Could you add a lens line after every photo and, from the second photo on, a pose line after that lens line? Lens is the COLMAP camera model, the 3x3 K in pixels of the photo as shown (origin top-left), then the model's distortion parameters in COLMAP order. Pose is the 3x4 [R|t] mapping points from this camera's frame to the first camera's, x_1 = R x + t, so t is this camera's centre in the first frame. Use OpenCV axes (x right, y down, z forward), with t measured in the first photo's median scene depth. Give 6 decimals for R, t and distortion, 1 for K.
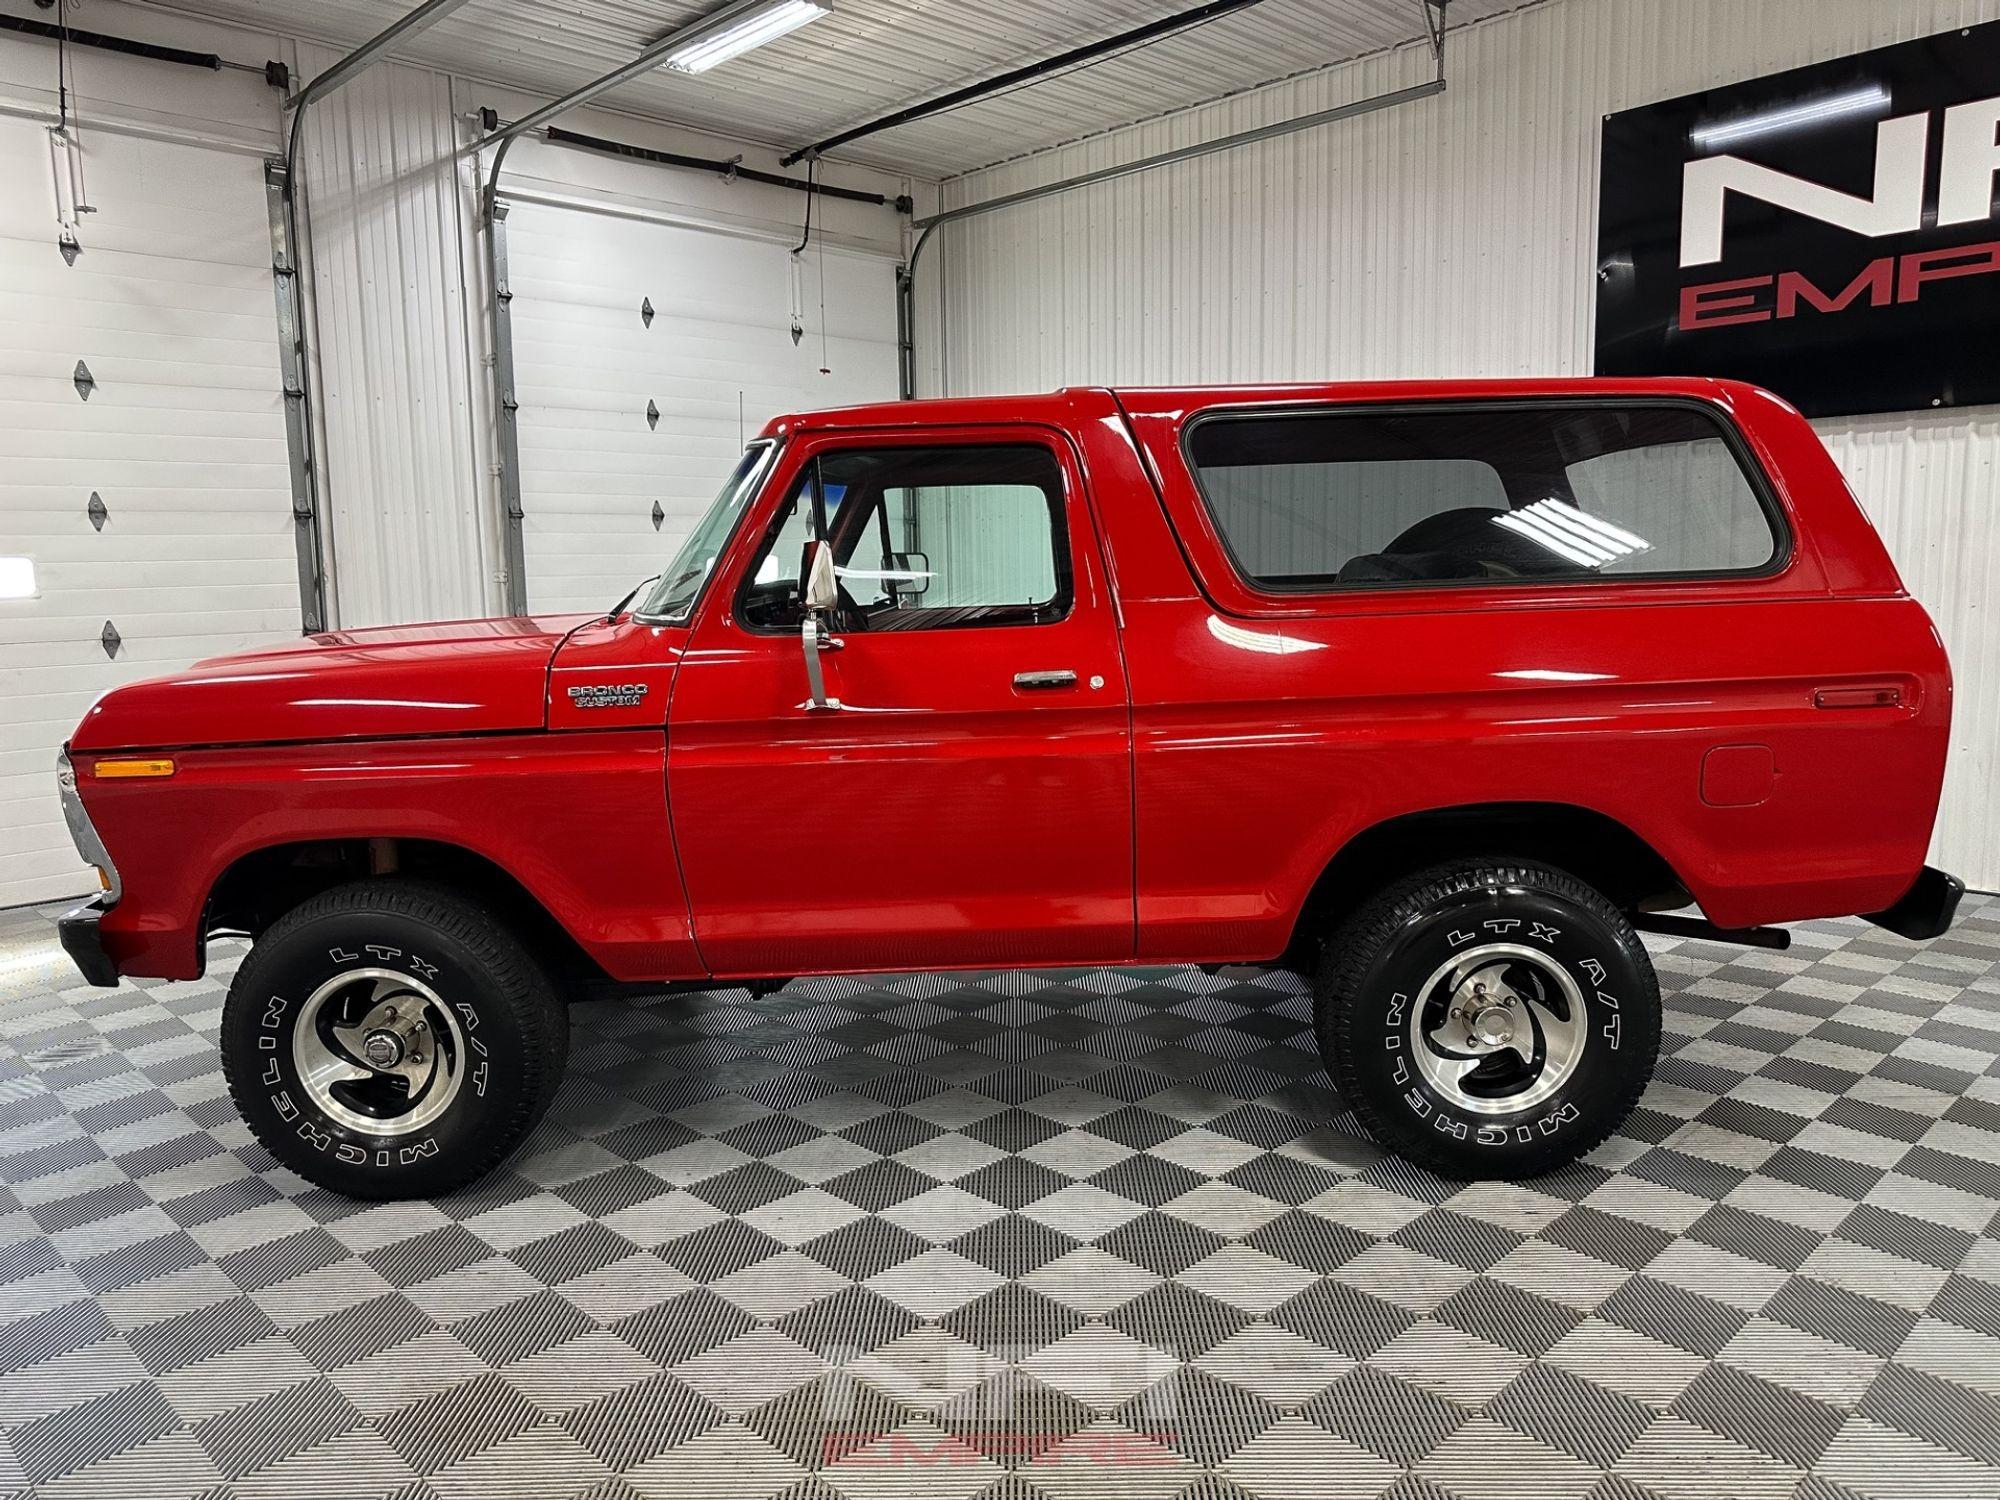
lens RADIAL K [[1461.7, 0, 1000.0], [0, 1461.7, 750.0], [0, 0, 1]] dist [-0.050007, 0.062839]
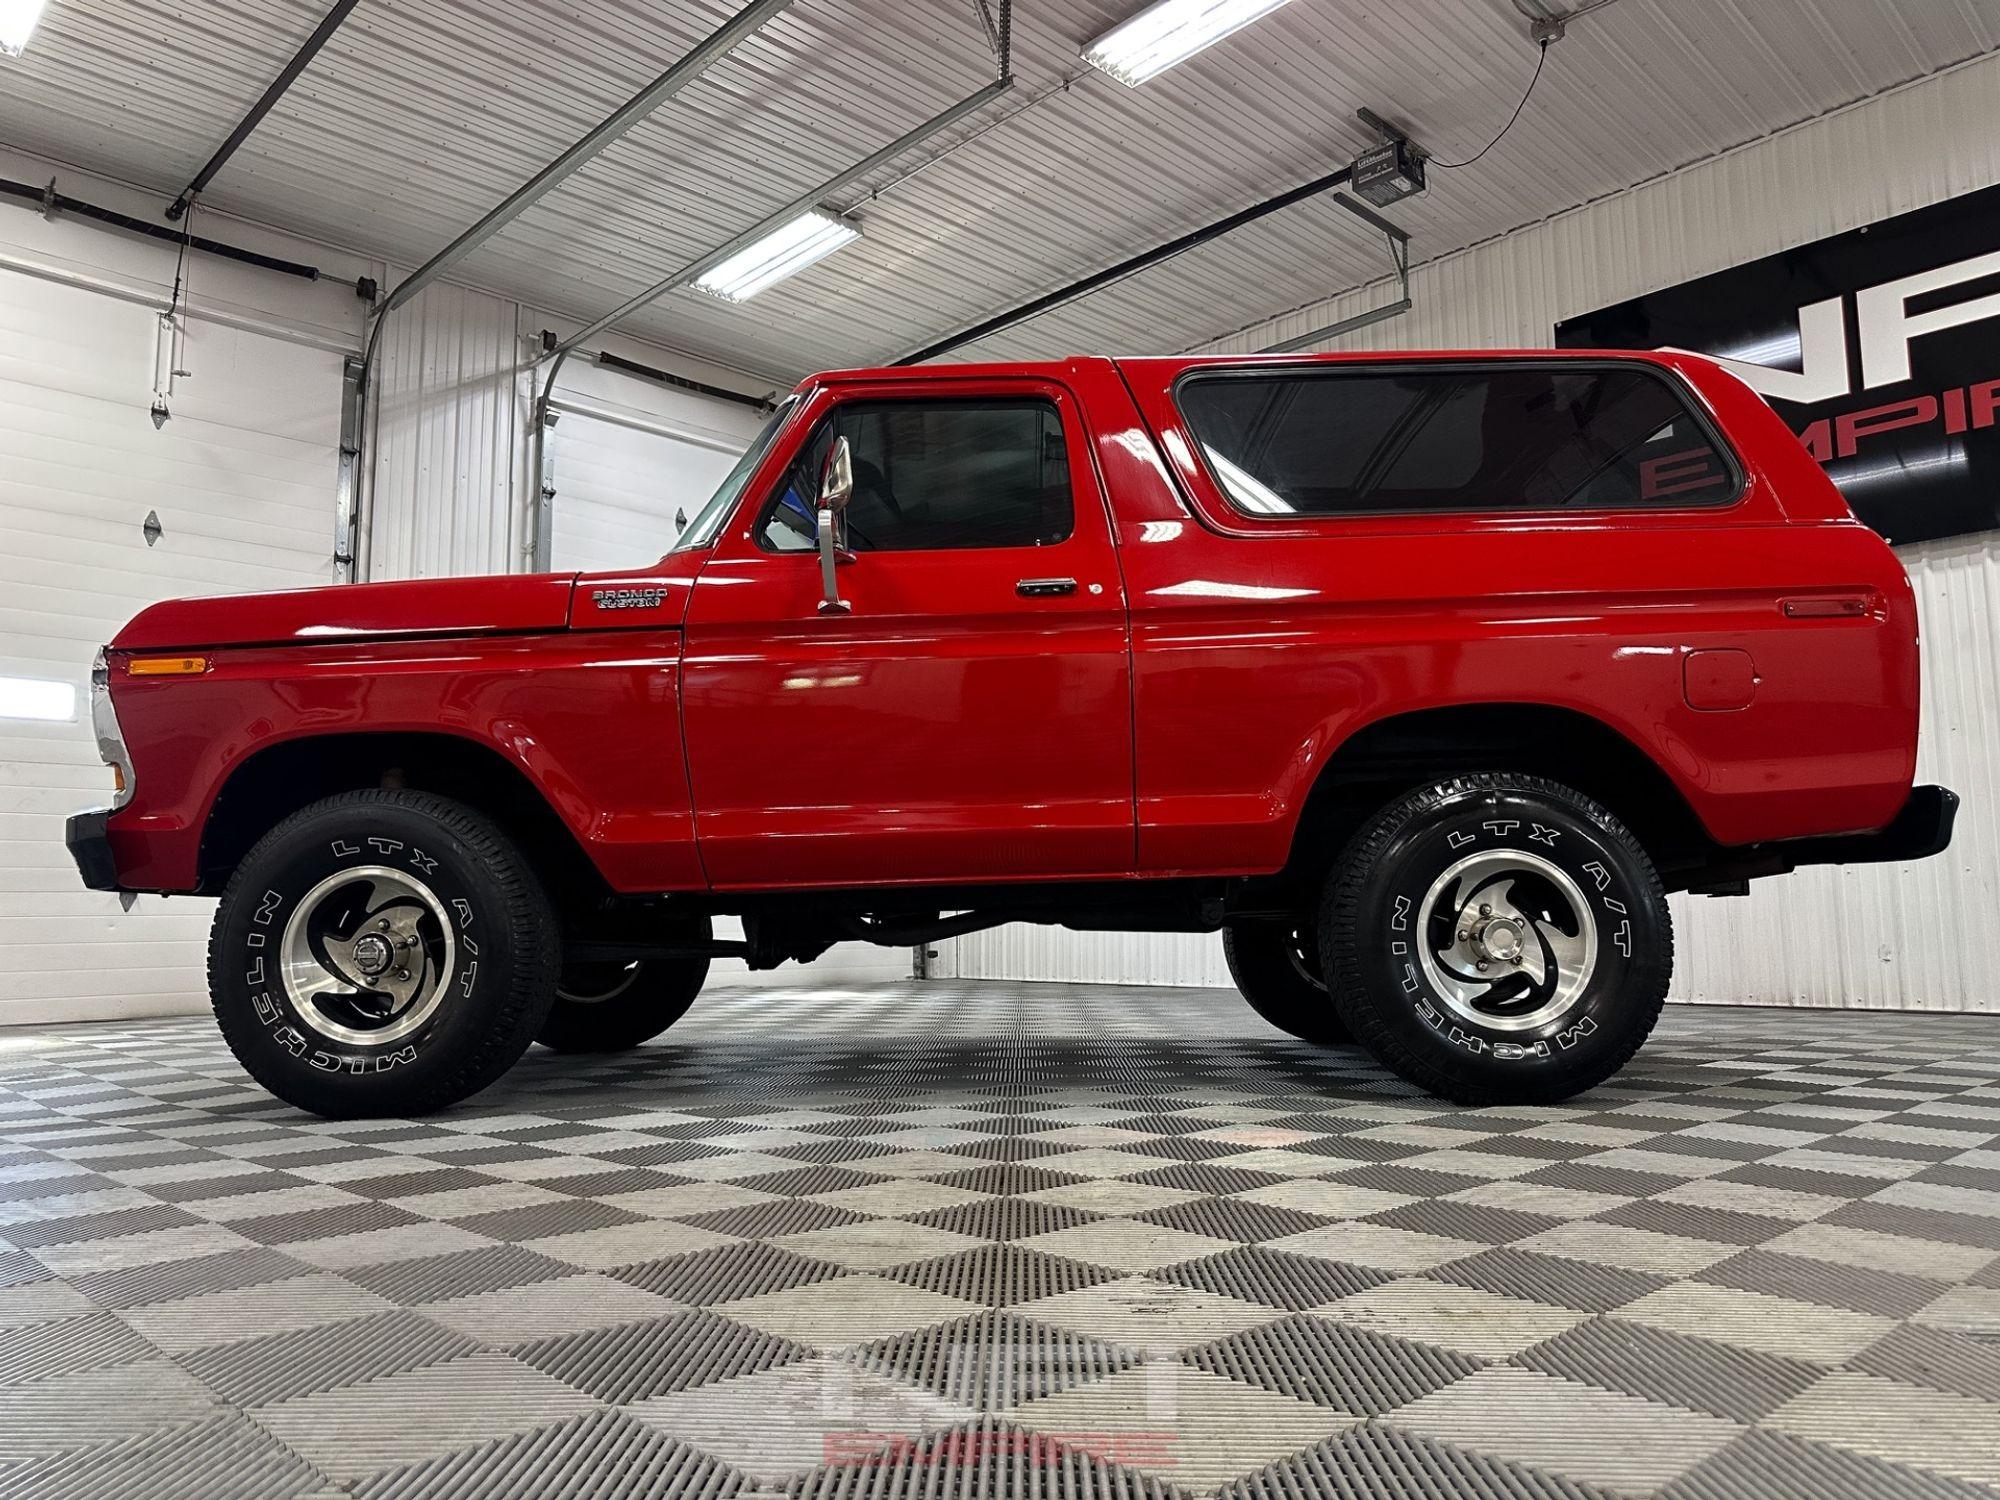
lens RADIAL K [[1456.1, 0, 999.2], [0, 1456.1, 739.5], [0, 0, 1]] dist [-0.040587, 0.047425]
pose [[0.999921, 0.010803, -0.006501, 0.002681], [-0.012094, 0.967541, -0.252426, 0.179088], [0.003563, 0.252484, 0.967594, 0.008896]]
